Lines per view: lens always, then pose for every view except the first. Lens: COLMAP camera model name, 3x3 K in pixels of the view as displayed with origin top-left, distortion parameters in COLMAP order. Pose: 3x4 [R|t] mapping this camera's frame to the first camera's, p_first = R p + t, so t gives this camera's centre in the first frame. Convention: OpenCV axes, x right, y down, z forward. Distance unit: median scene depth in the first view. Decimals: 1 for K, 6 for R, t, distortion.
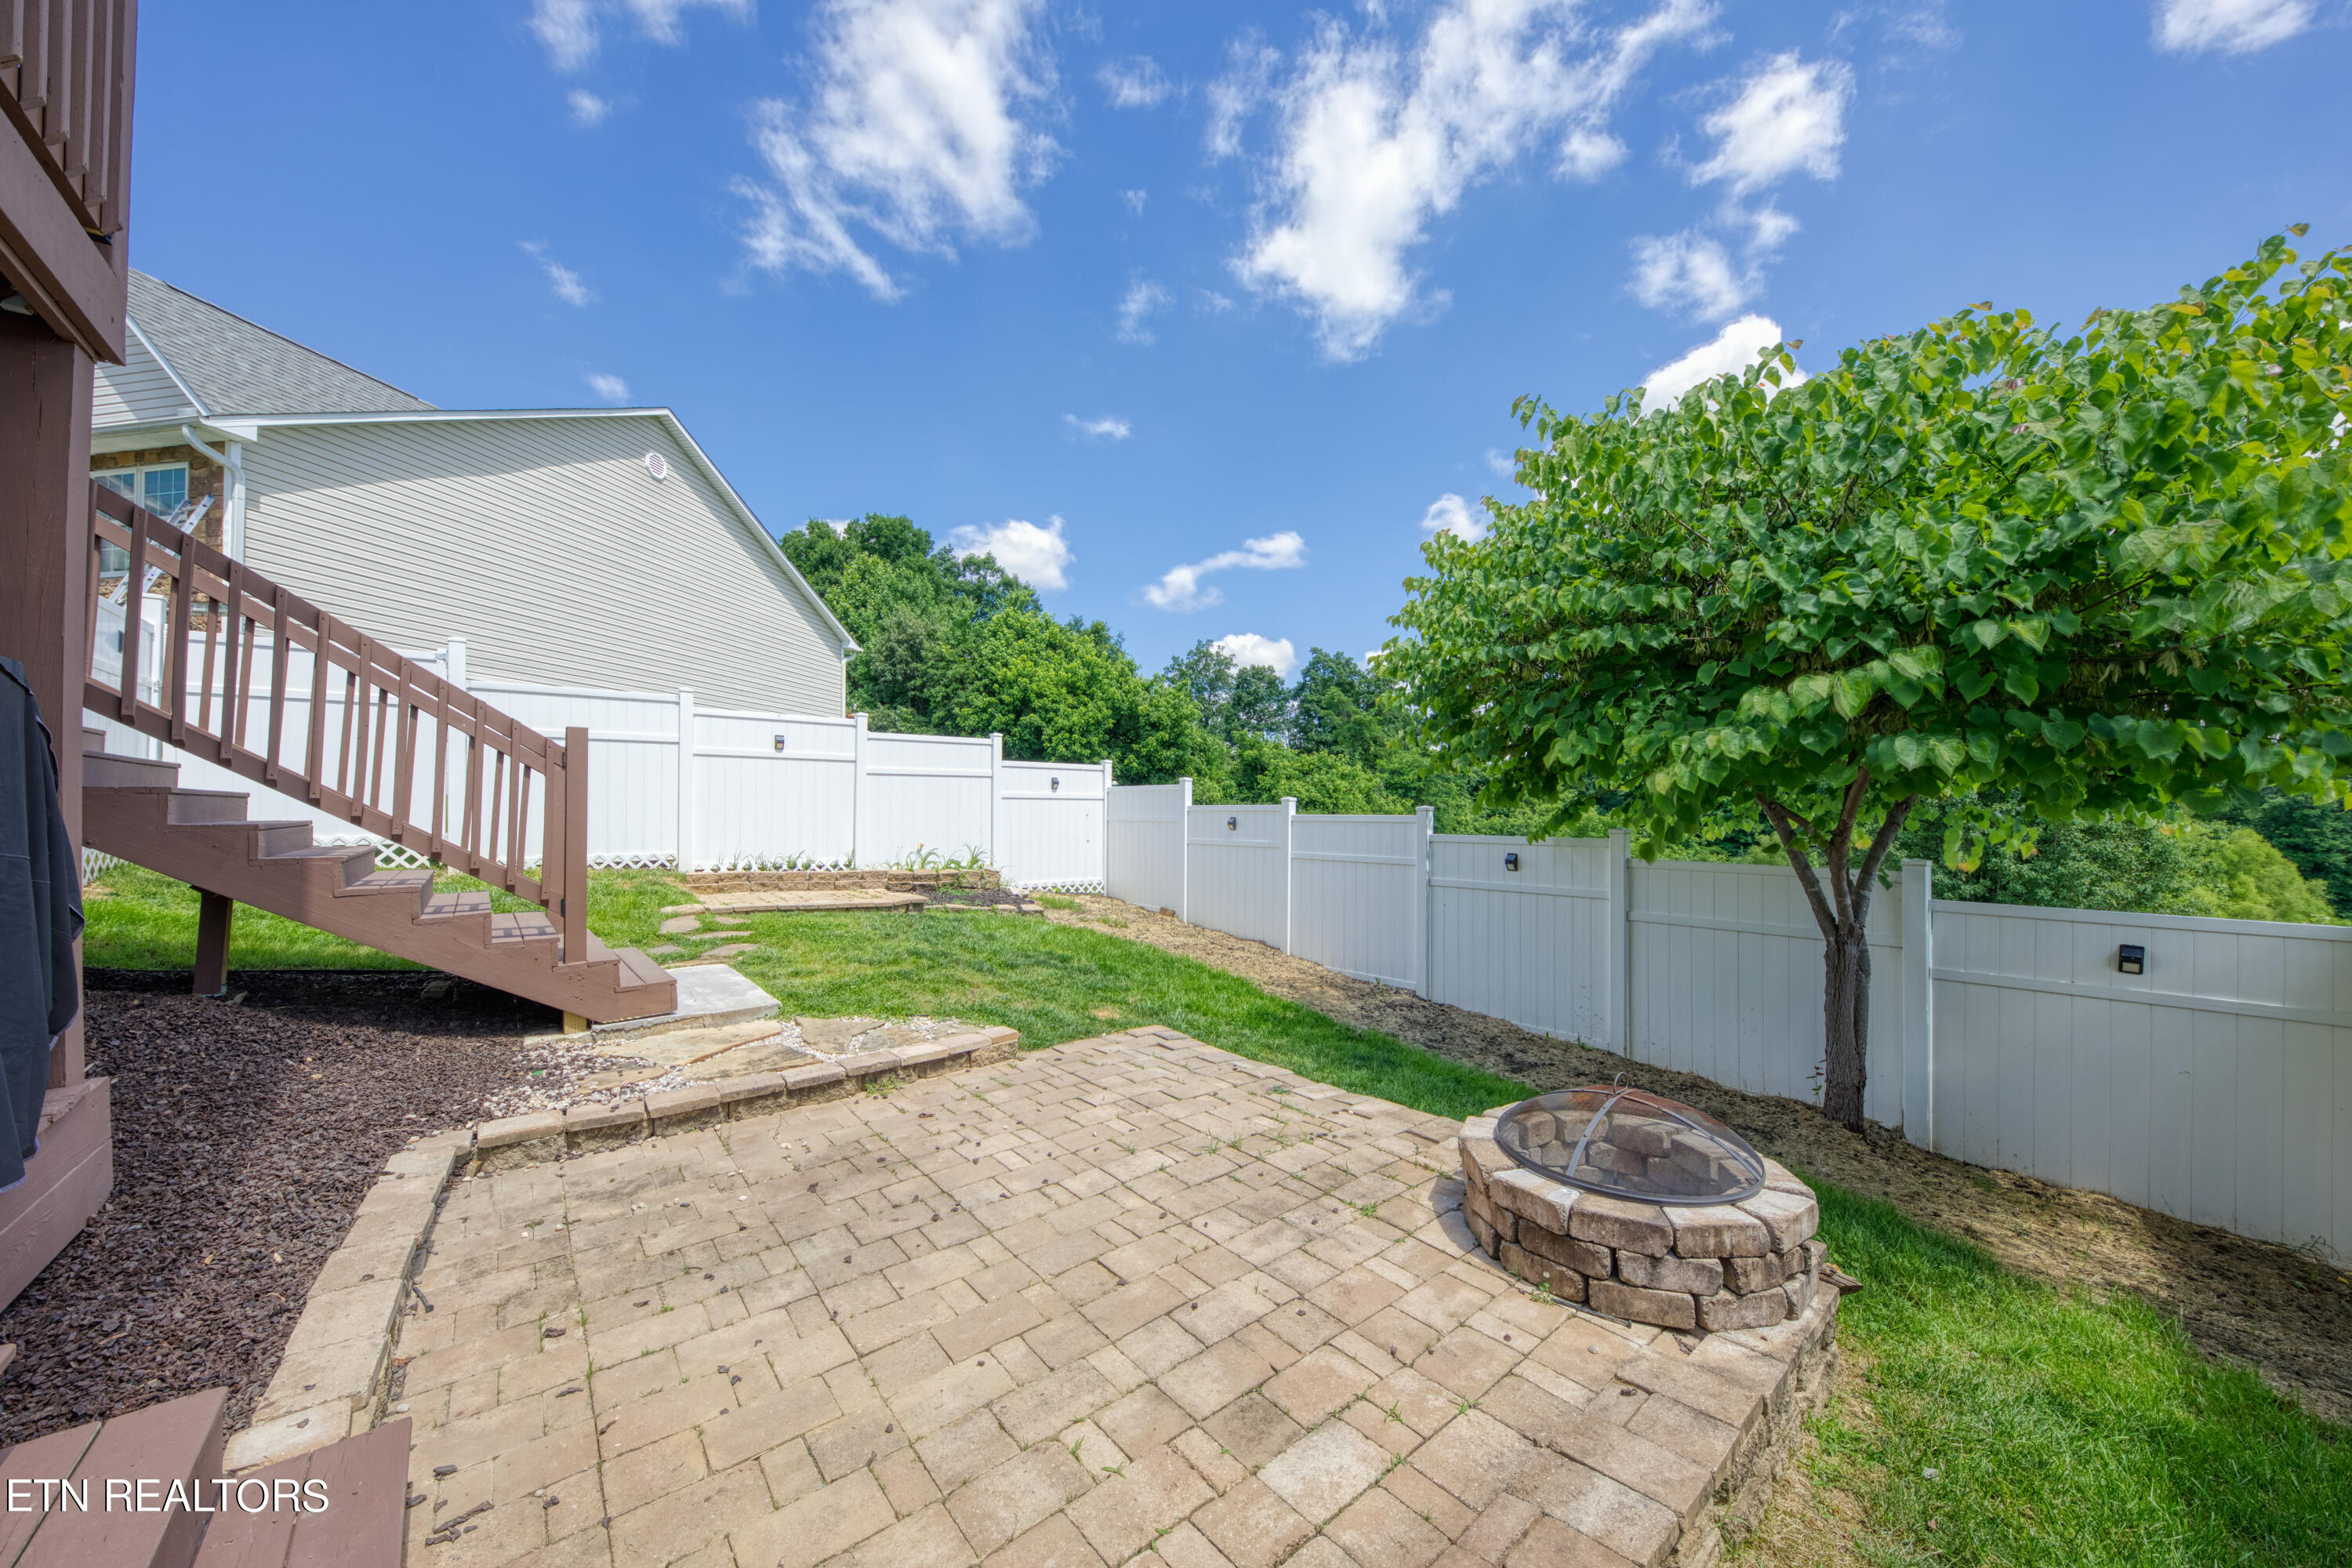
lens RADIAL K [[820.8, 0, 1192.2], [0, 820.8, 789.5], [0, 0, 1]] dist [-0.000686, -0.000103]
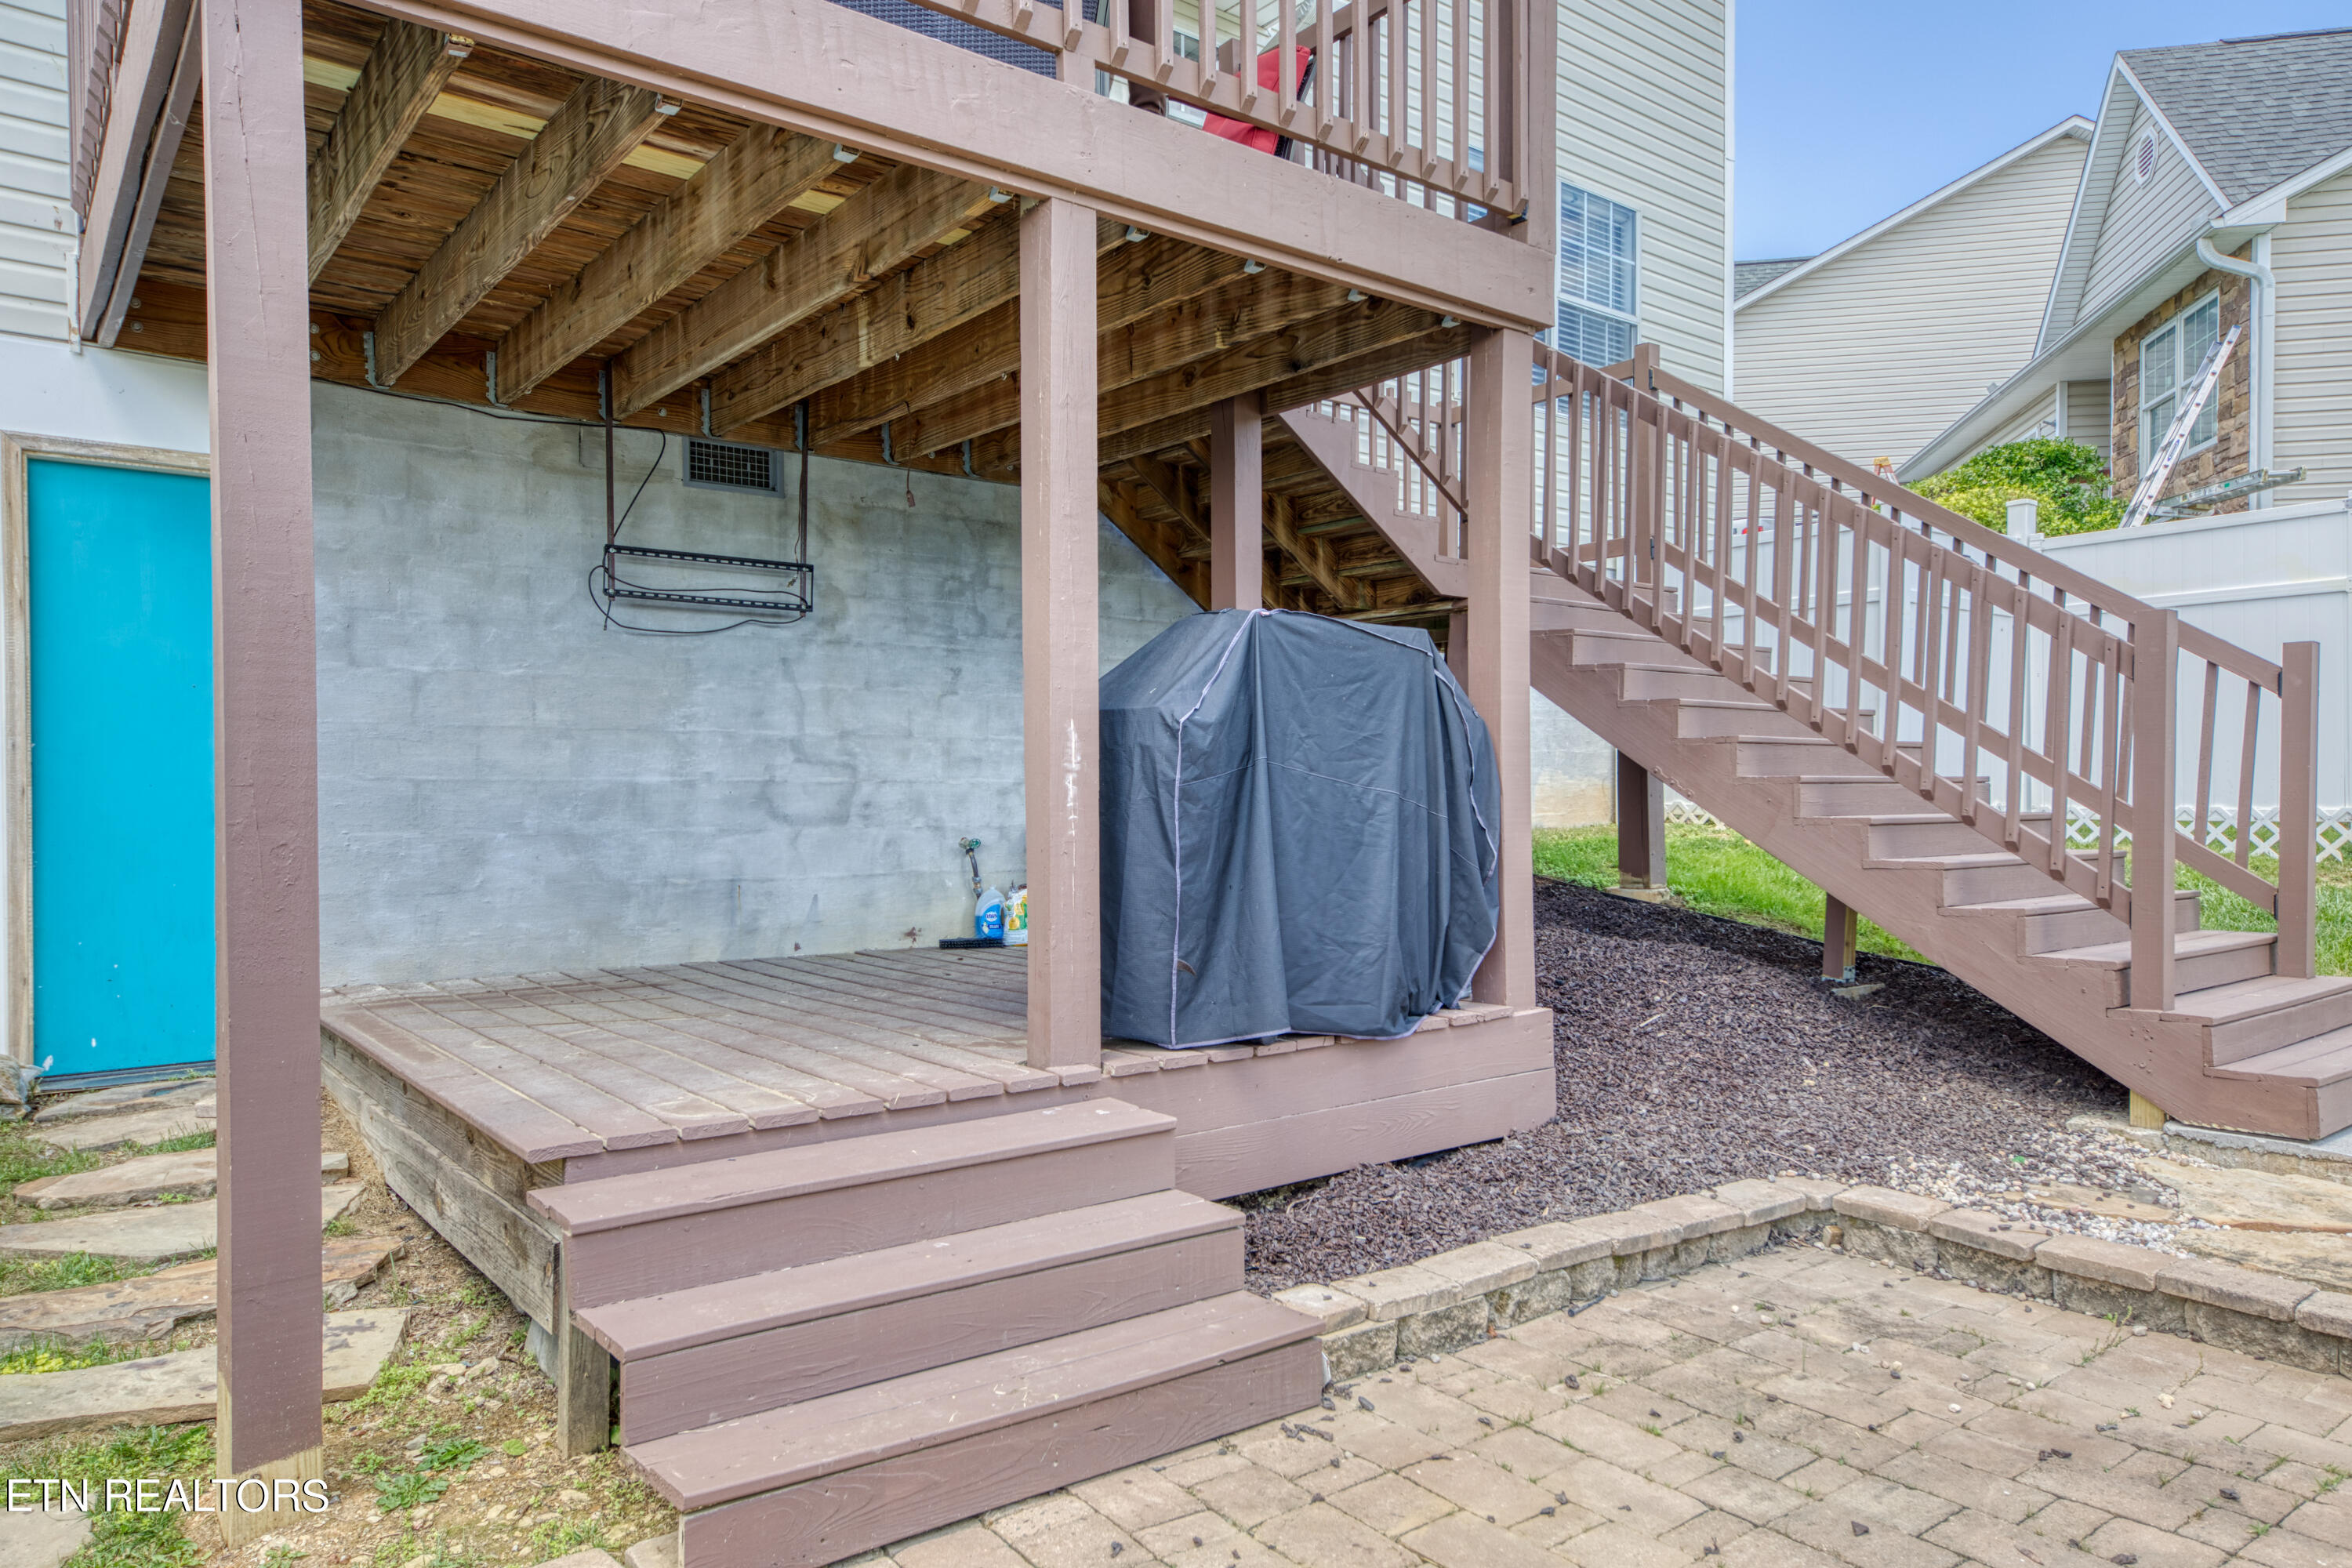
lens RADIAL K [[1524.2, 0, 1171.5], [0, 1524.2, 815.7], [0, 0, 1]] dist [0.005364, 0.014346]
pose [[-0.056316, 0.014081, -0.998314, 0.475586], [0.029341, 0.999492, 0.012443, 0.045577], [0.997982, -0.028591, -0.056700, 0.451661]]
